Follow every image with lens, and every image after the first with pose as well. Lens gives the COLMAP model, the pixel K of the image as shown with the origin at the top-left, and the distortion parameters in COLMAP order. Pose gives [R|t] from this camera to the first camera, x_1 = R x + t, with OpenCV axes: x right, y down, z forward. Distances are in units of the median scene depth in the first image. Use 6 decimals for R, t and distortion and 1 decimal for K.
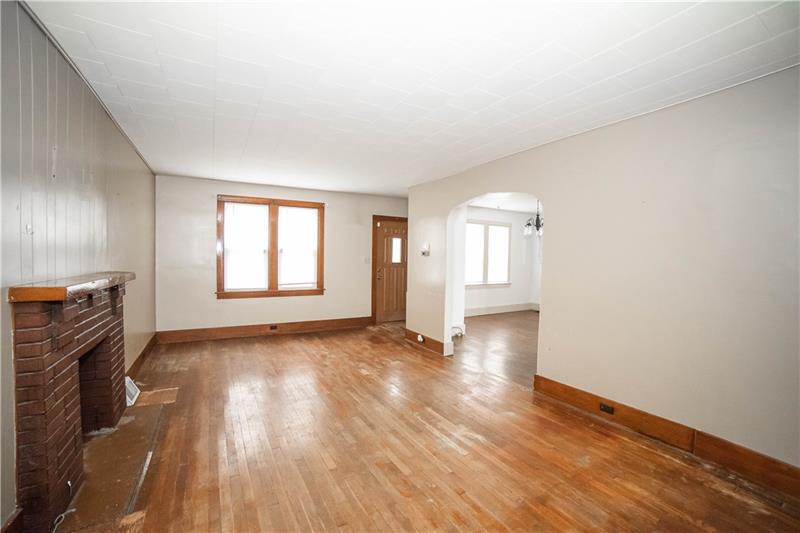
lens RADIAL K [[333.9, 0, 400.0], [0, 333.9, 266.5], [0, 0, 1]] dist [-0.115898, 0.041014]
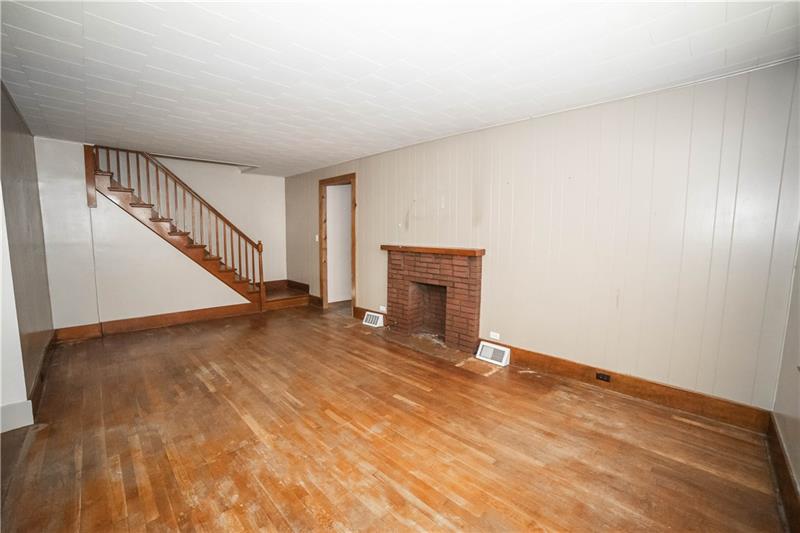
lens RADIAL K [[324.6, 0, 398.5], [0, 324.6, 266.8], [0, 0, 1]] dist [-0.106326, 0.036502]
pose [[-0.961447, 0.000693, -0.274989, -0.200567], [-0.034607, 0.991742, 0.123495, -0.066289], [0.272803, 0.128250, -0.953483, 2.068932]]
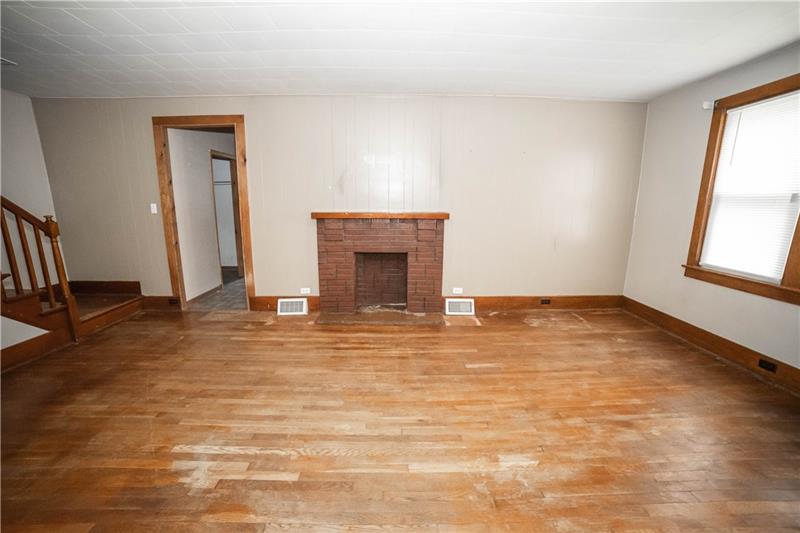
lens RADIAL K [[324.6, 0, 398.5], [0, 324.6, 266.8], [0, 0, 1]] dist [-0.106326, 0.036502]
pose [[-0.483124, 0.159700, -0.860864, 0.409433], [-0.037364, 0.978568, 0.202504, -0.031343], [0.874754, 0.129999, -0.466803, 1.419394]]
